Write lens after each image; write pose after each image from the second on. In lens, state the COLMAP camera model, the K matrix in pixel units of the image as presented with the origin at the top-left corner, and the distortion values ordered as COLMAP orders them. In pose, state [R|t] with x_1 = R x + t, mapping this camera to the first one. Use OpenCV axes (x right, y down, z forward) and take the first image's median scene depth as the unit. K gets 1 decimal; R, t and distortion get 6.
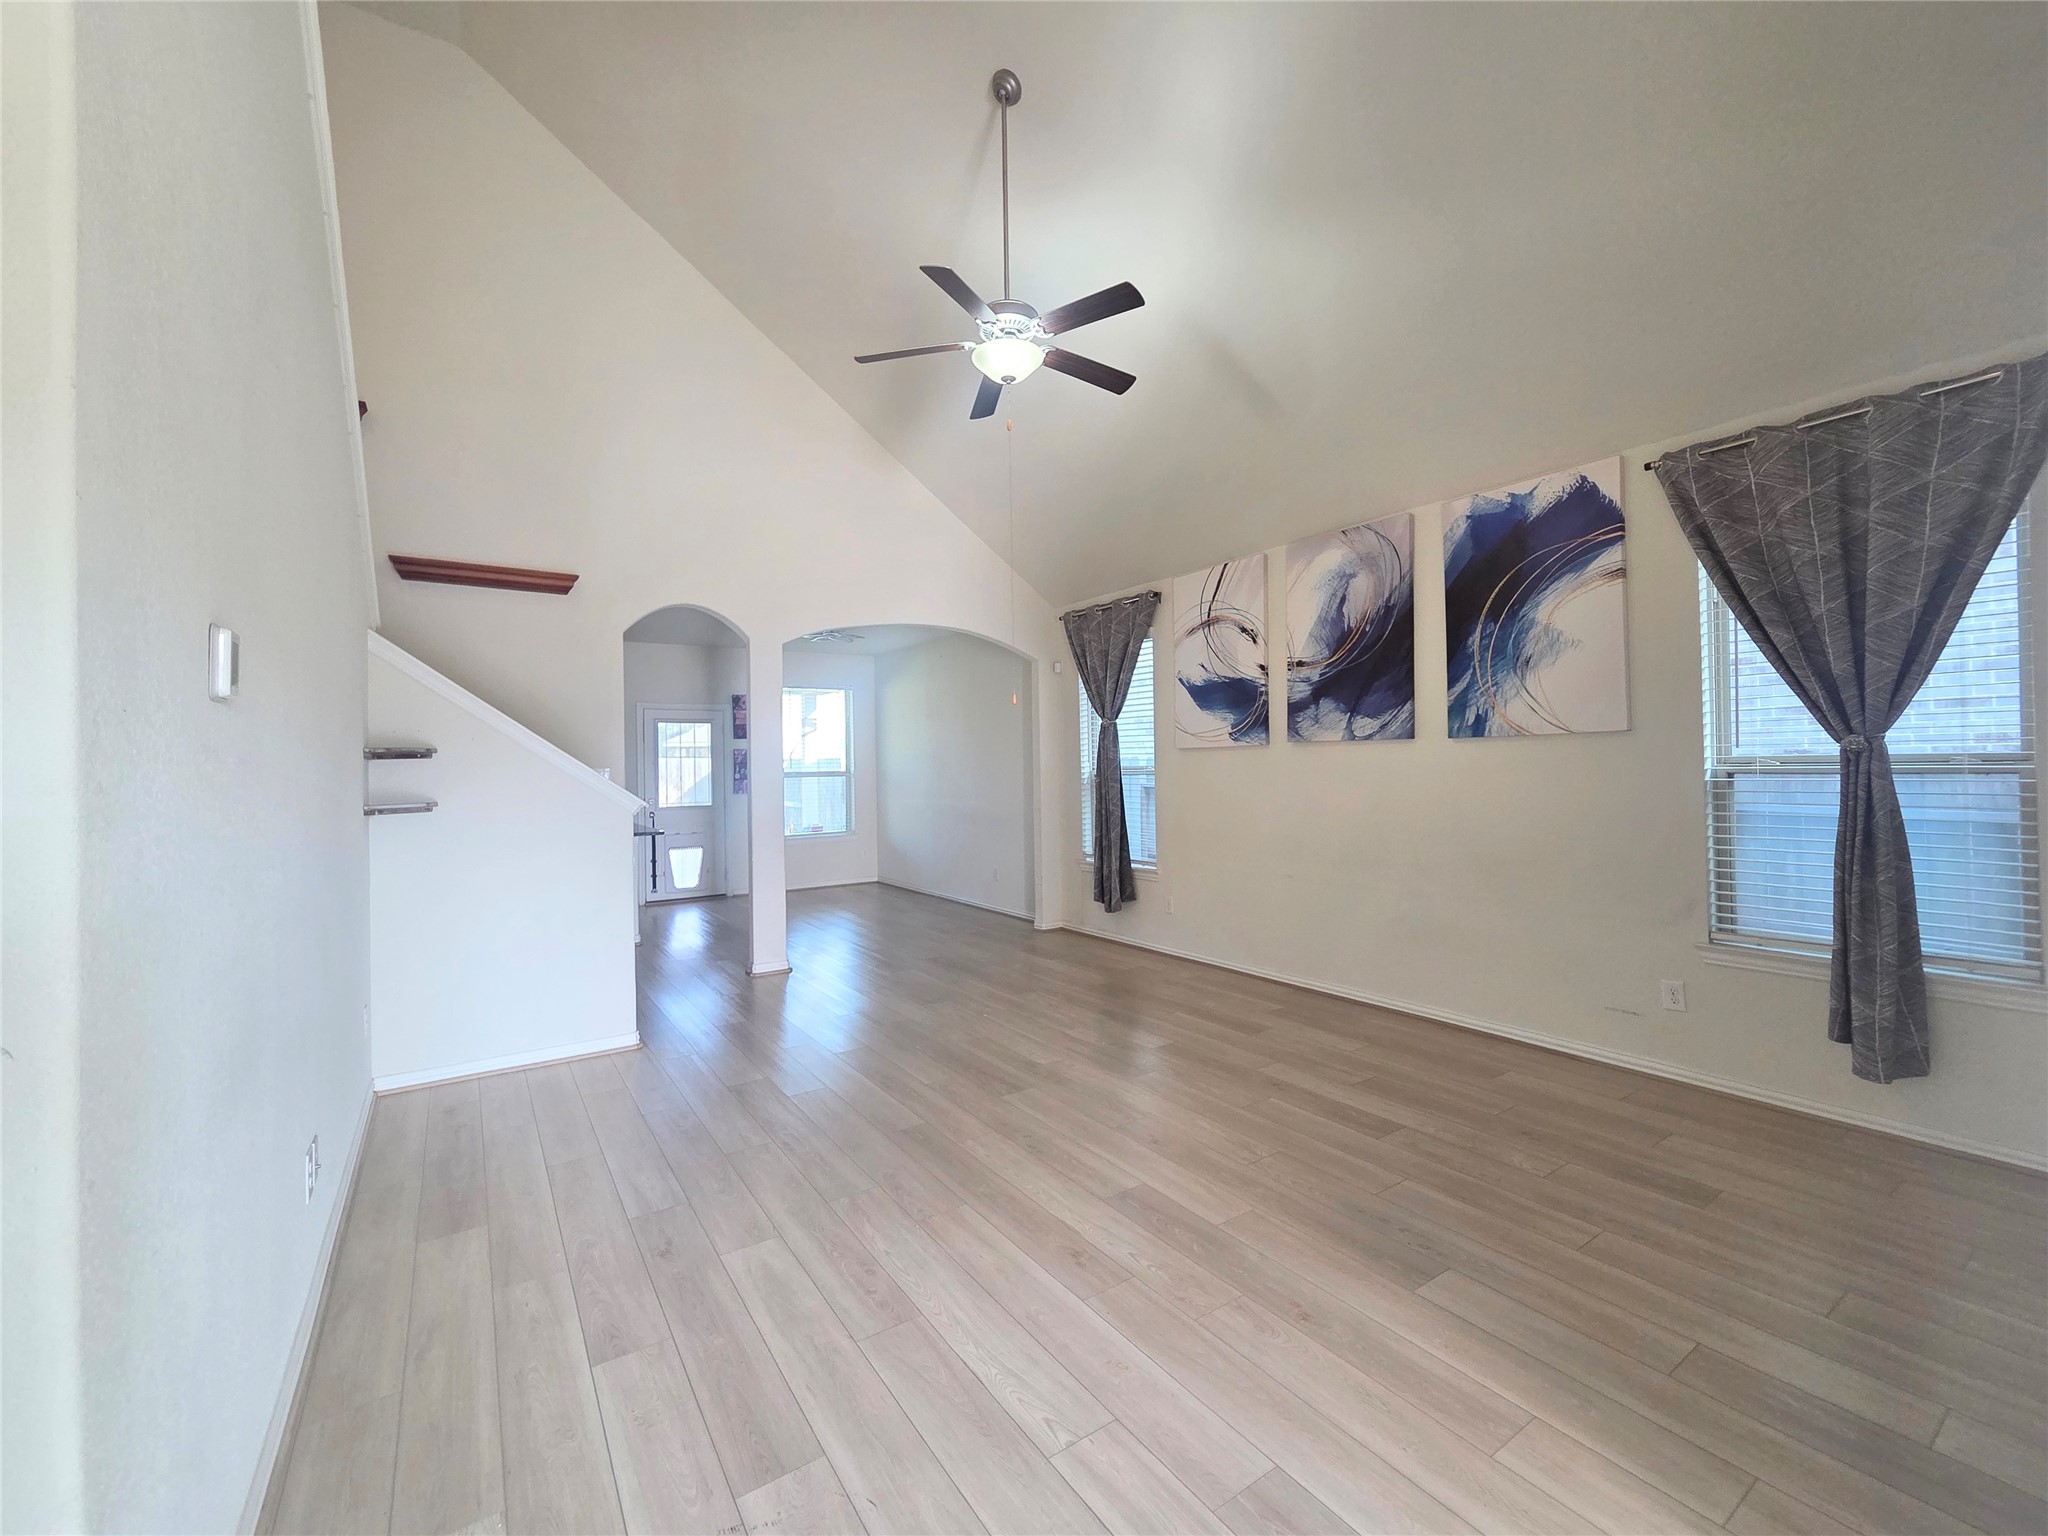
lens RADIAL K [[842.4, 0, 1032.6], [0, 842.4, 765.5], [0, 0, 1]] dist [-0.001952, 0.000451]
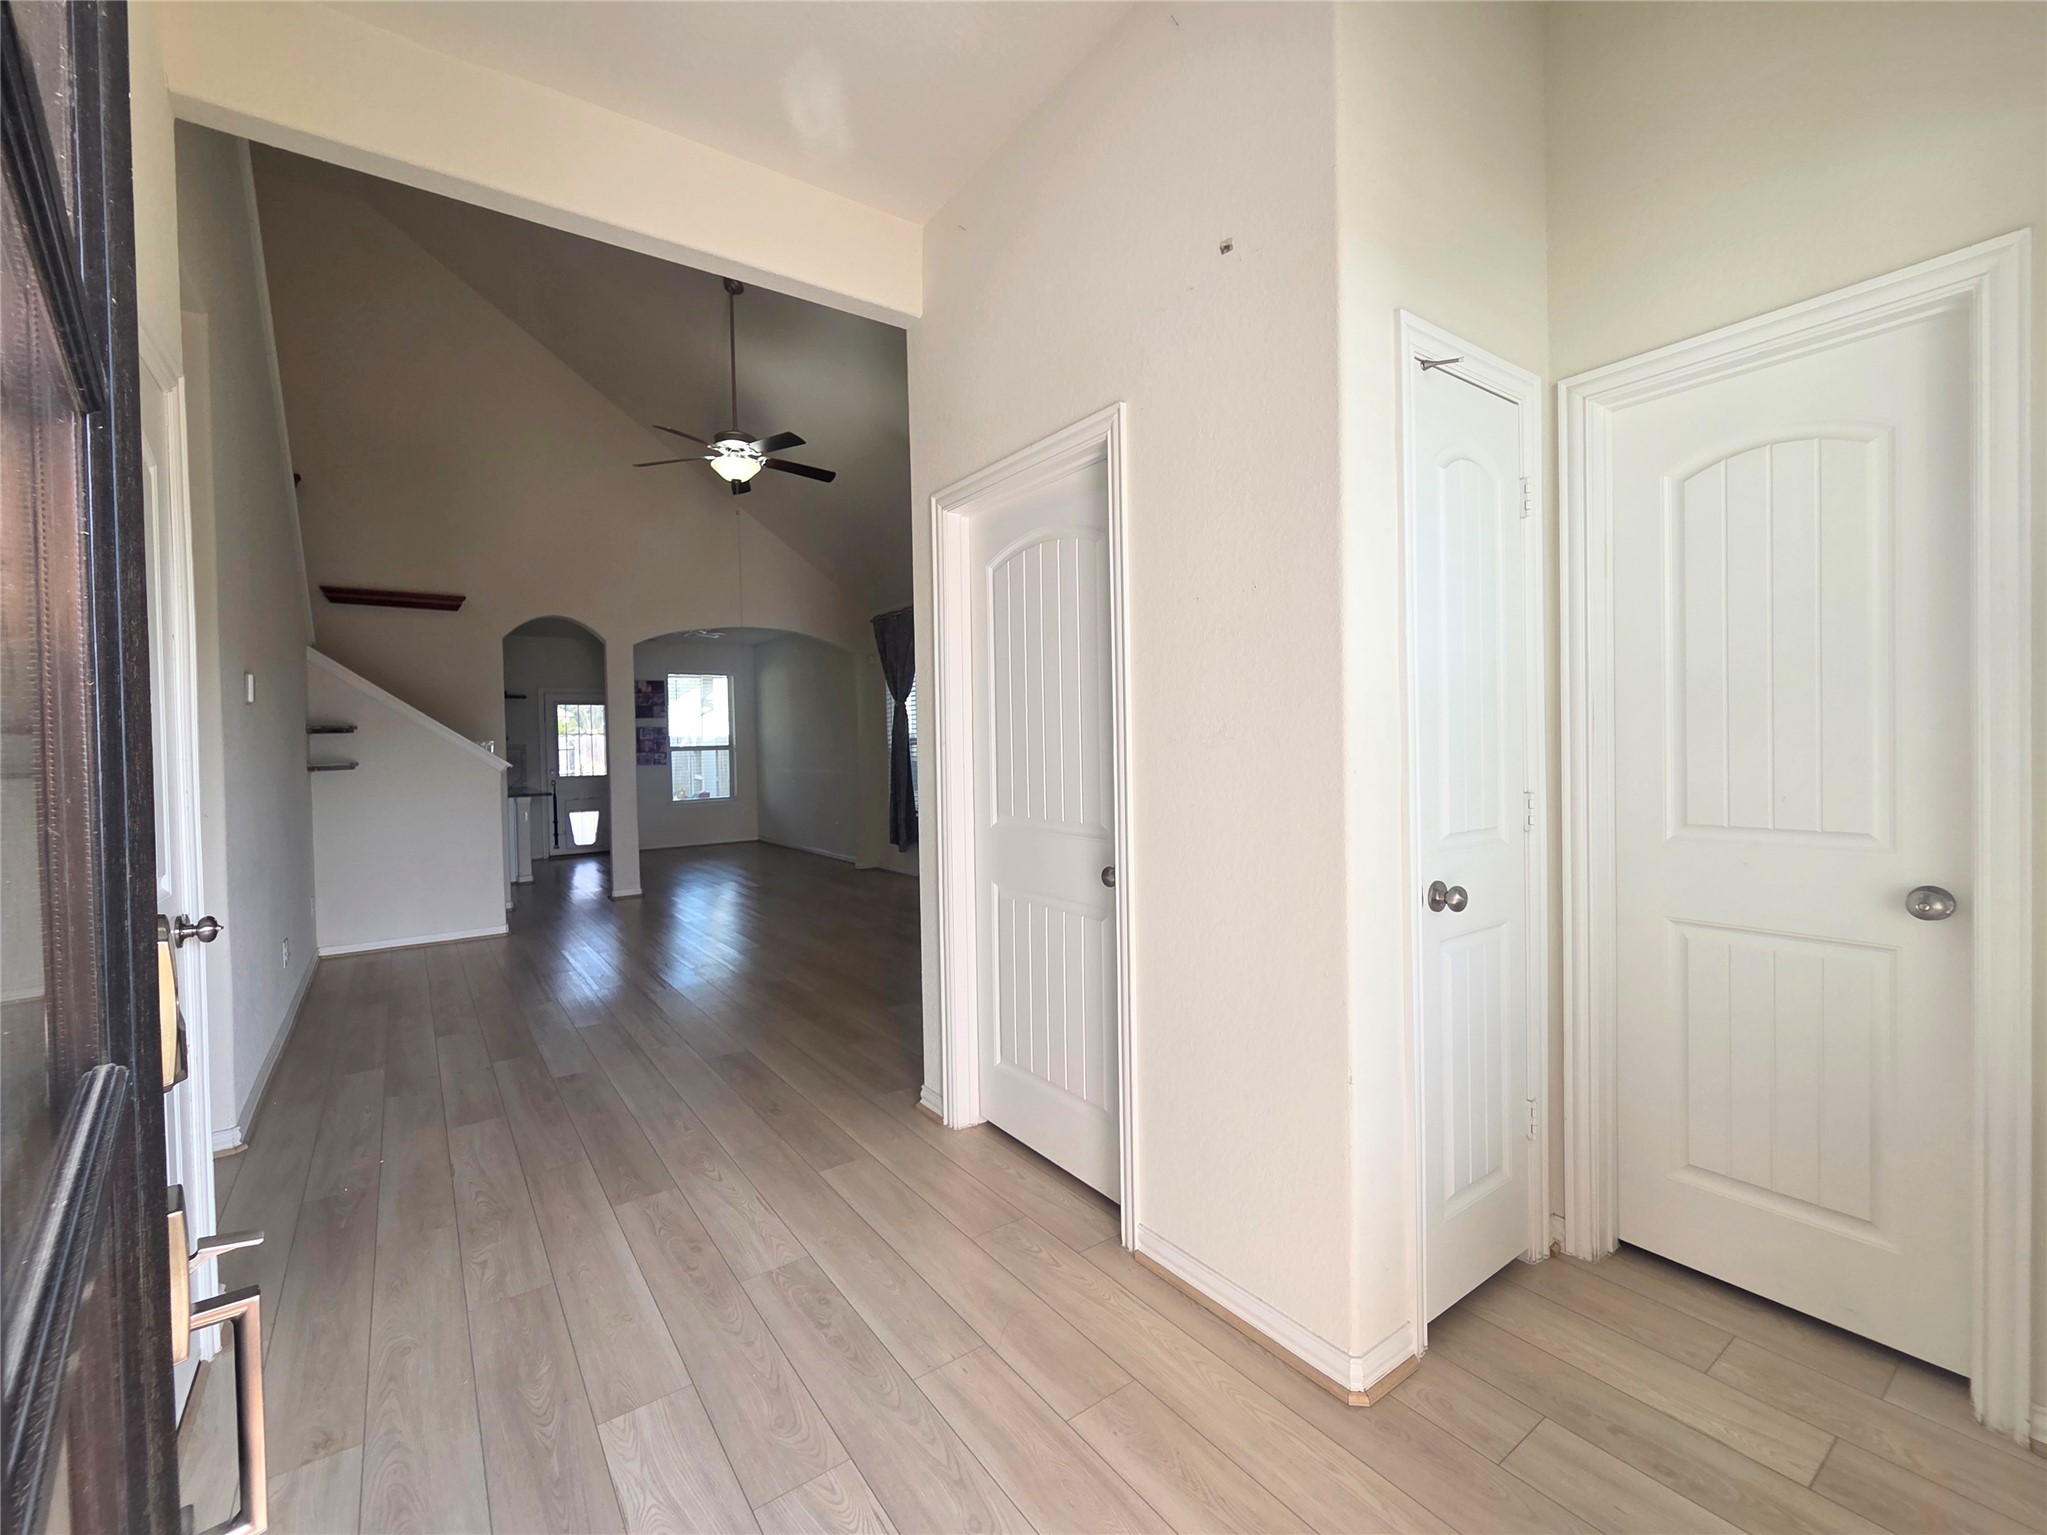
lens RADIAL K [[842.0, 0, 1015.1], [0, 842.0, 762.7], [0, 0, 1]] dist [-0.001952, 0.000451]
pose [[0.999358, -0.005271, 0.035446, 0.282537], [0.004436, 0.999712, 0.023588, 0.010472], [-0.035560, -0.023415, 0.999093, -0.370575]]
